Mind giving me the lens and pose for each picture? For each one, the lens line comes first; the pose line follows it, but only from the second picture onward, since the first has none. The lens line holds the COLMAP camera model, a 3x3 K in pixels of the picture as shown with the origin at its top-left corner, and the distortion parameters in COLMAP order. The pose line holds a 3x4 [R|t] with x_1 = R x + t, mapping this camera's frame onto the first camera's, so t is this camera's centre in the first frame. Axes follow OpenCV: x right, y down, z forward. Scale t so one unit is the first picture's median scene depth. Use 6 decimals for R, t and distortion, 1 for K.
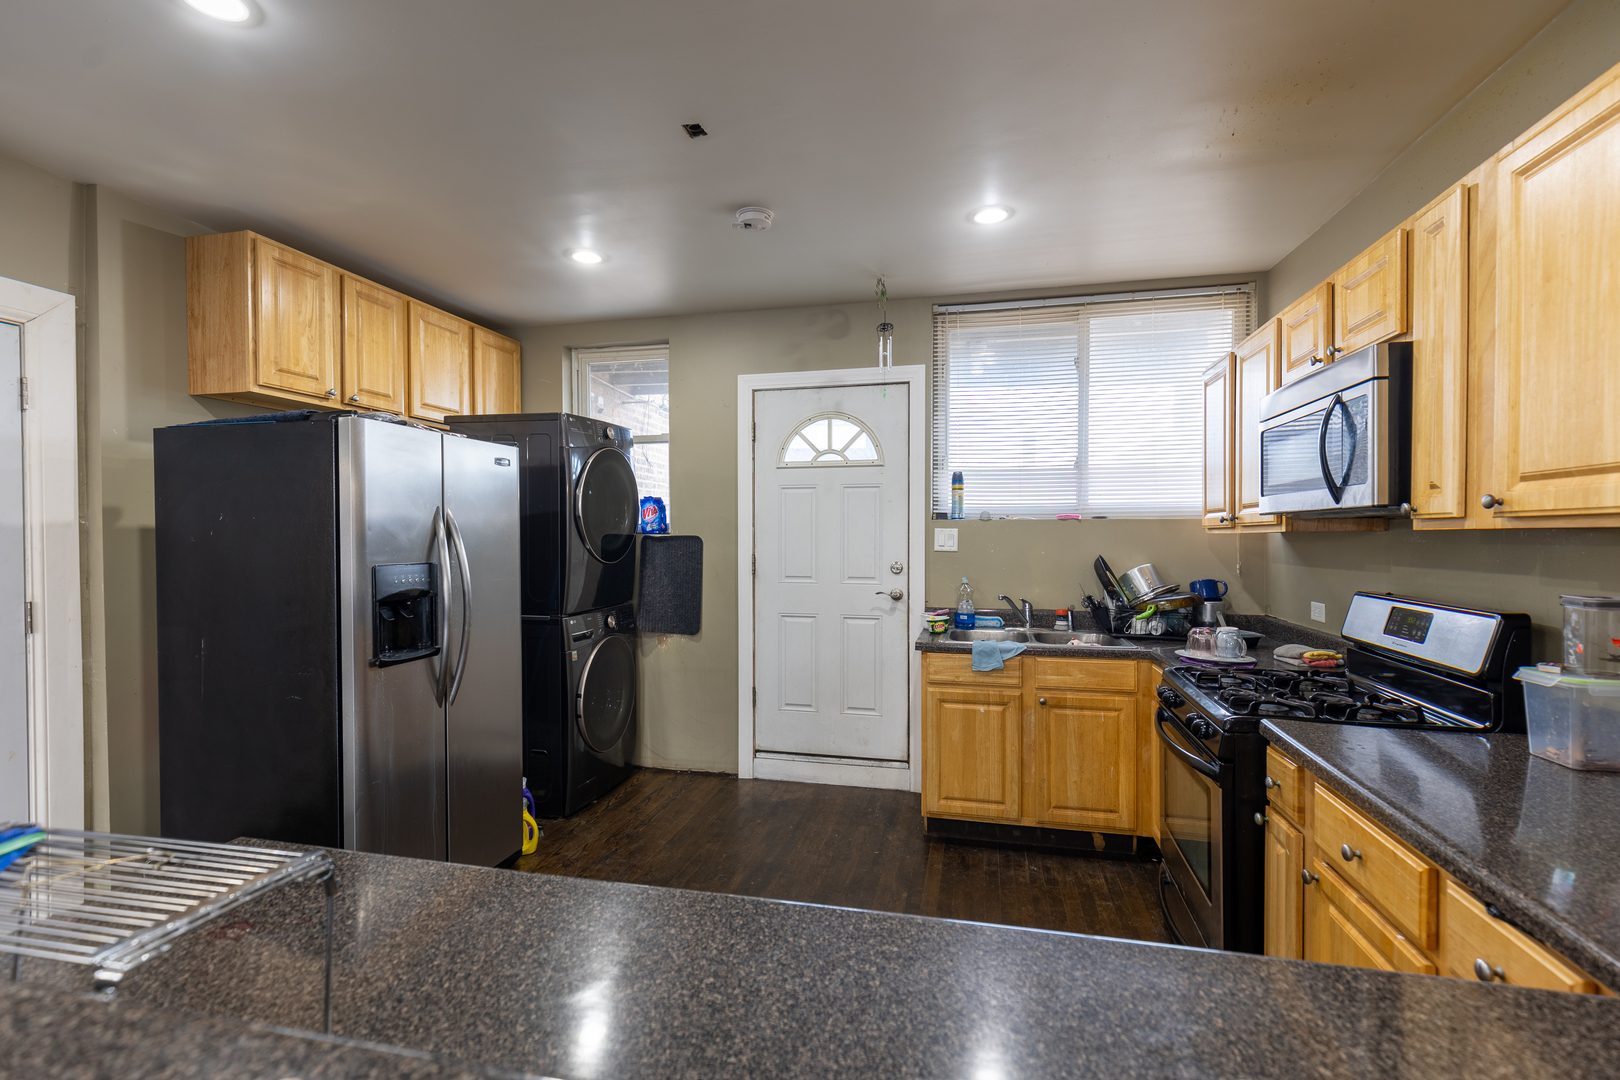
lens RADIAL K [[735.5, 0, 820.0], [0, 735.5, 543.4], [0, 0, 1]] dist [0.008653, -0.002319]
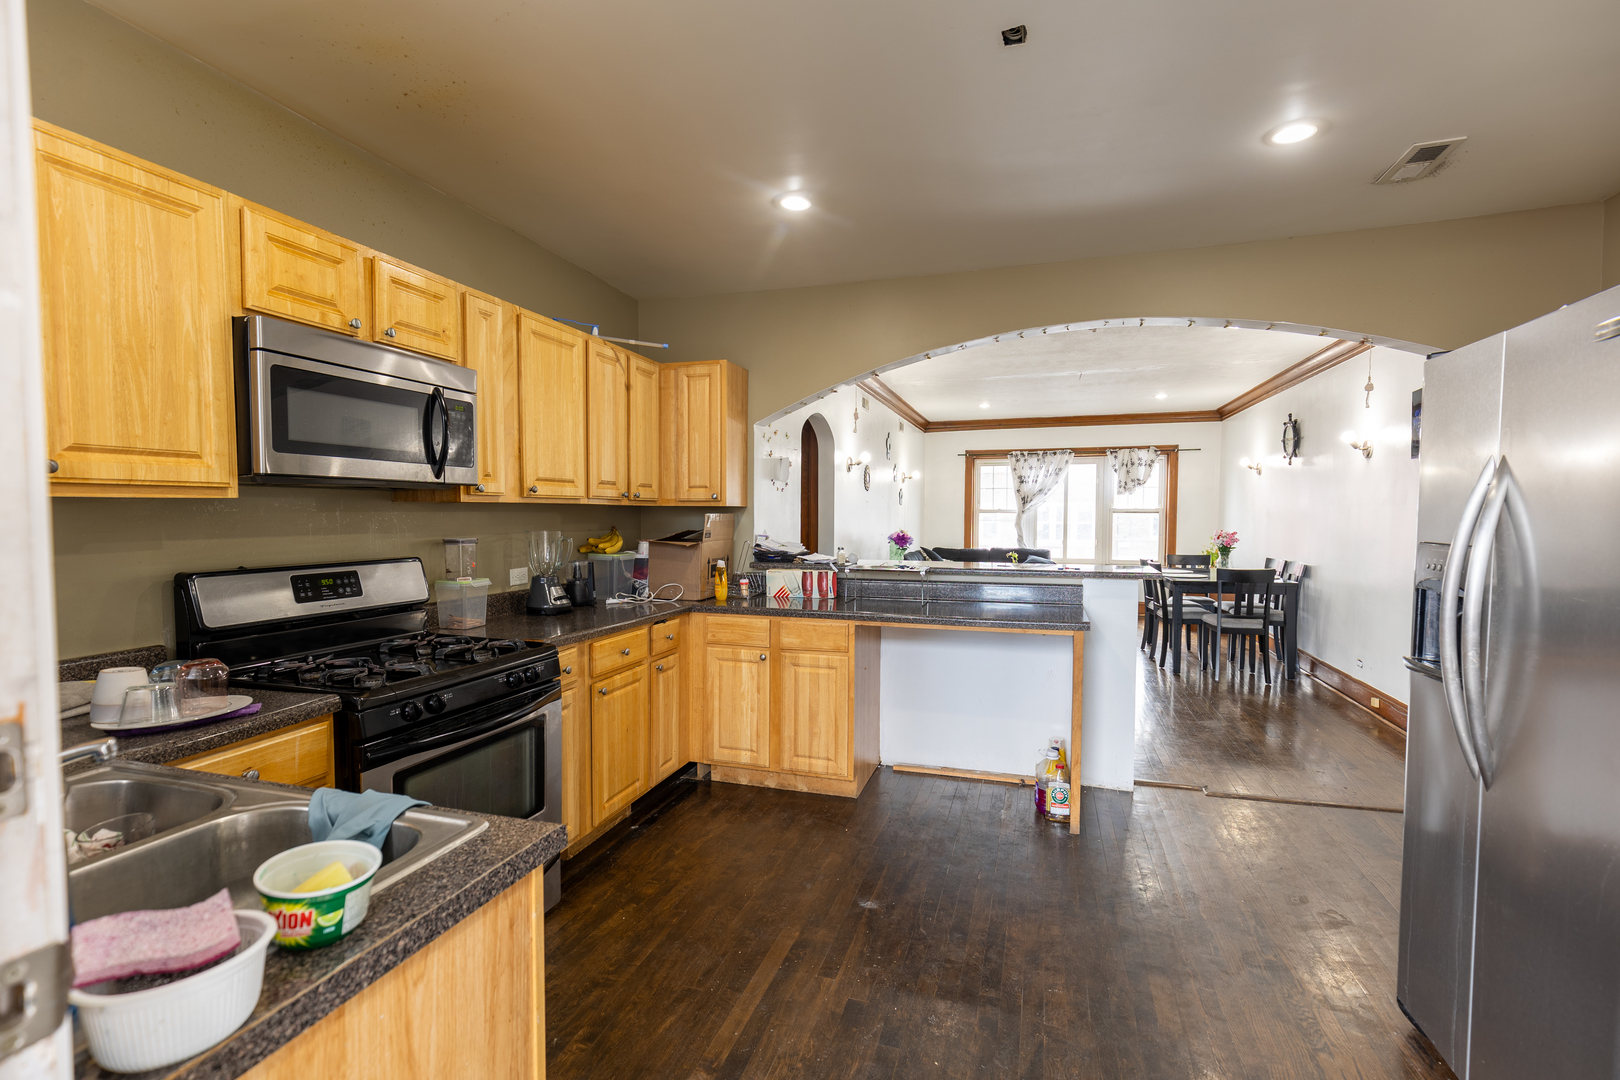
lens RADIAL K [[735.5, 0, 818.0], [0, 735.5, 532.5], [0, 0, 1]] dist [0.008653, -0.002319]
pose [[-0.996738, -0.004787, 0.080560, -0.009105], [-0.001520, 0.999176, 0.040566, -0.008852], [-0.080688, 0.040311, -0.995924, 1.204067]]
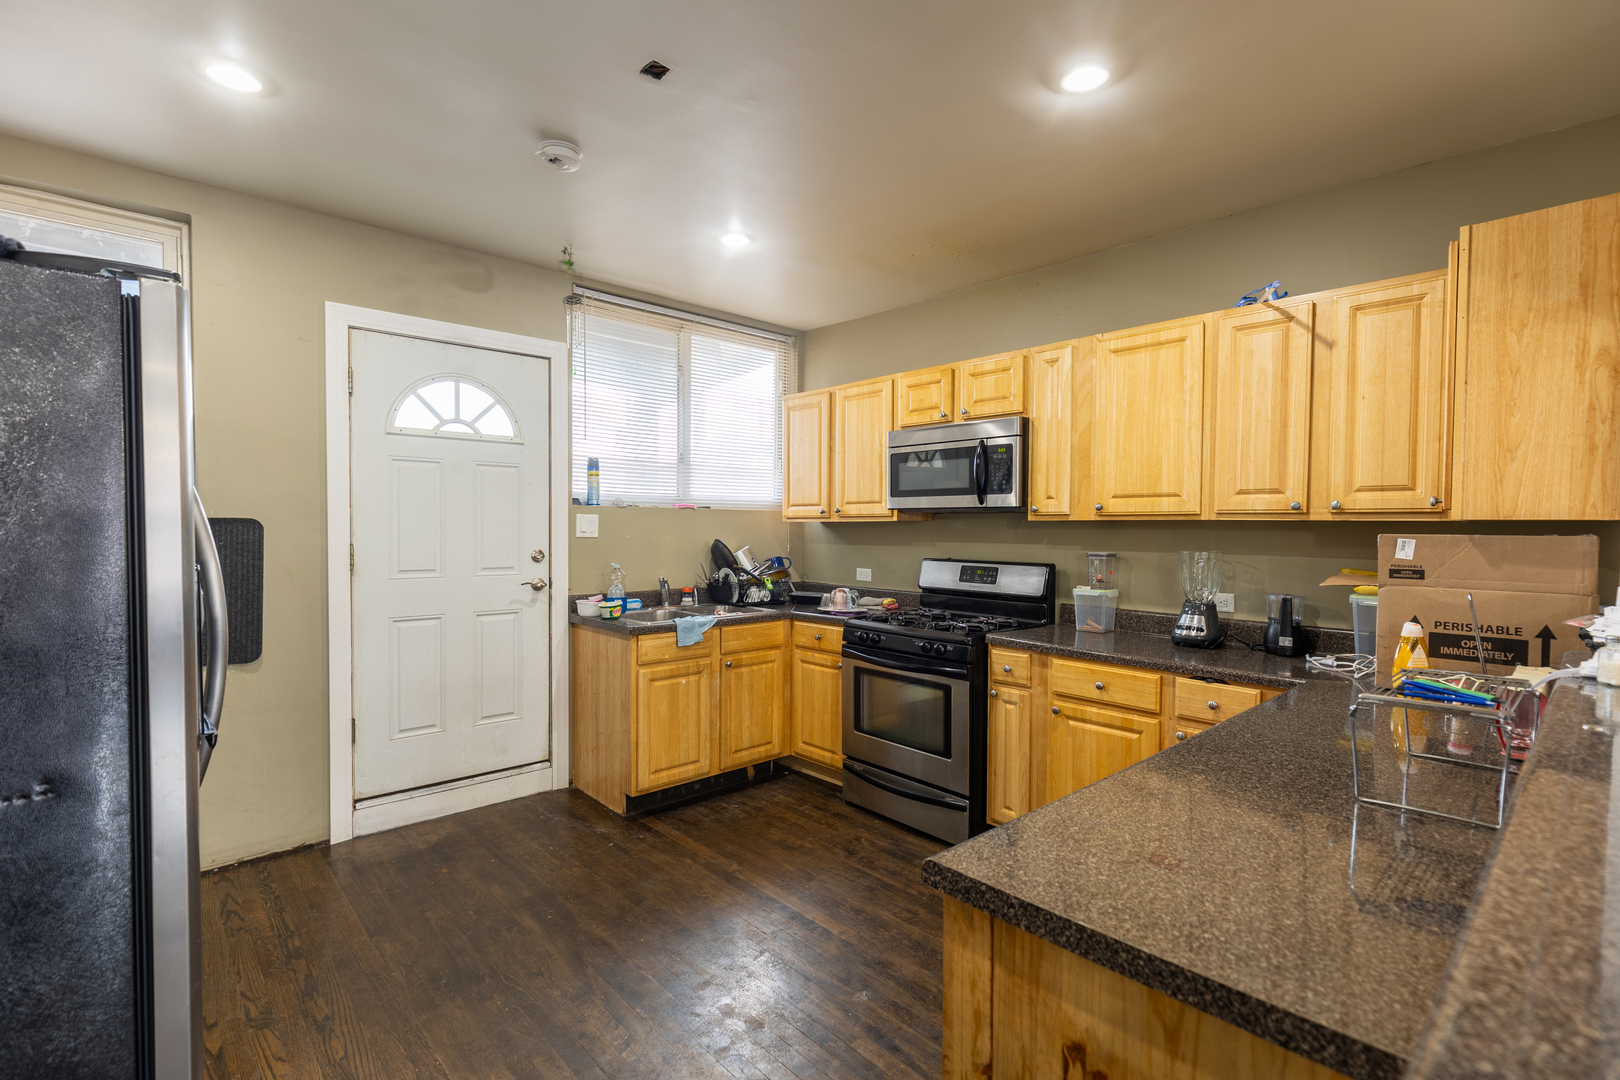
lens RADIAL K [[735.5, 0, 810.5], [0, 735.5, 543.9], [0, 0, 1]] dist [0.008653, -0.002319]
pose [[0.568283, -0.015960, 0.822679, -0.509048], [0.002940, 0.999845, 0.017366, 0.003229], [-0.822828, -0.007450, 0.568241, 0.203531]]
